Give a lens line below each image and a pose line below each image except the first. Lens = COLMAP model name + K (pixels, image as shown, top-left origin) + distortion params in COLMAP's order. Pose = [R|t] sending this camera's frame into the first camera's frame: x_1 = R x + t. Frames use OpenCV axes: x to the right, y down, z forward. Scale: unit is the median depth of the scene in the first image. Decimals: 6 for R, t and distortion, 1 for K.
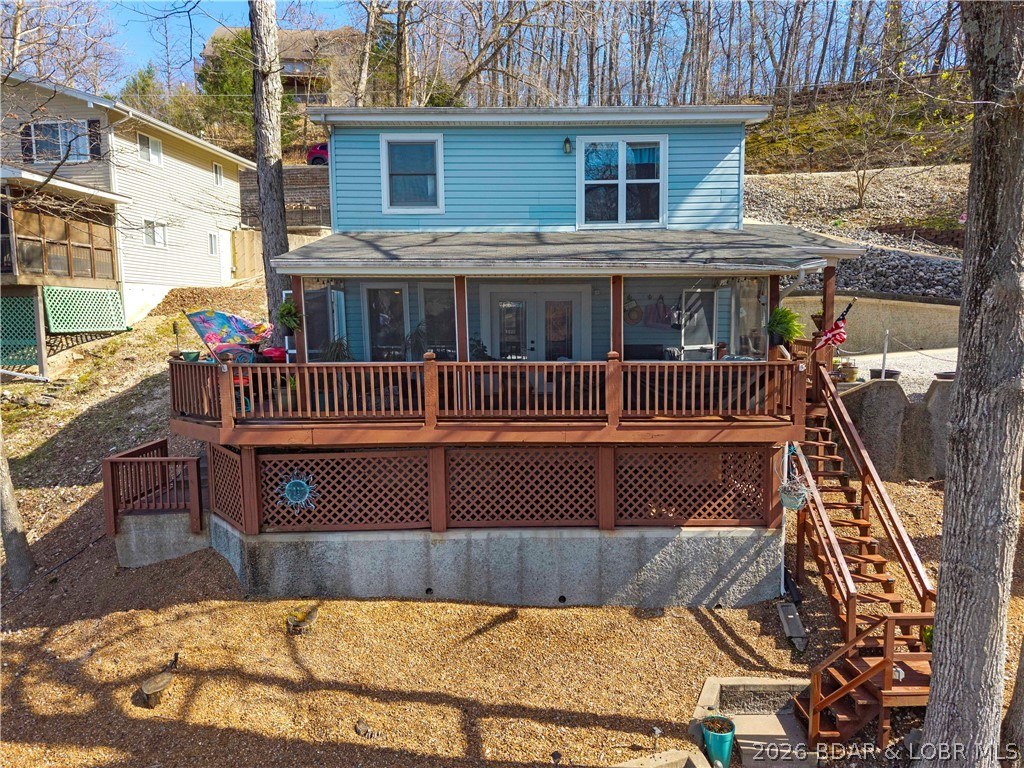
lens RADIAL K [[684.3, 0, 514.7], [0, 684.3, 387.2], [0, 0, 1]] dist [0.043878, -0.026814]
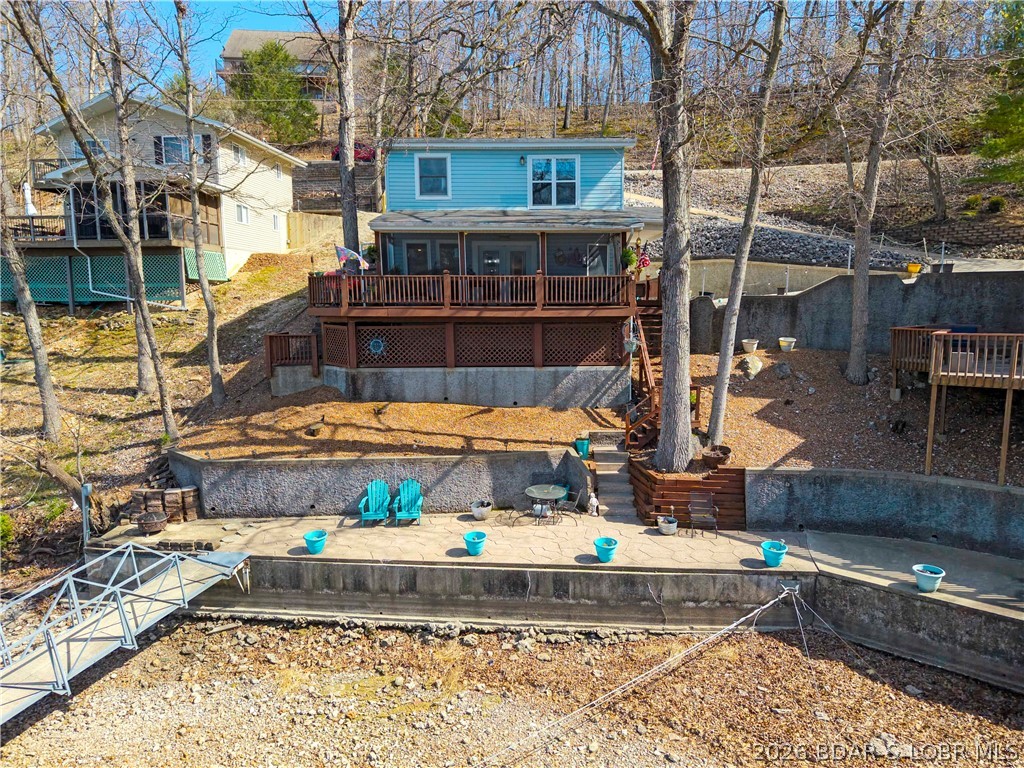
lens RADIAL K [[684.3, 0, 514.7], [0, 684.3, 387.2], [0, 0, 1]] dist [0.043878, -0.026814]
pose [[0.999945, -0.000039, 0.010449, 0.048070], [-0.000137, 0.999858, 0.016841, 0.231886], [-0.010448, -0.016842, 0.999804, -0.901838]]
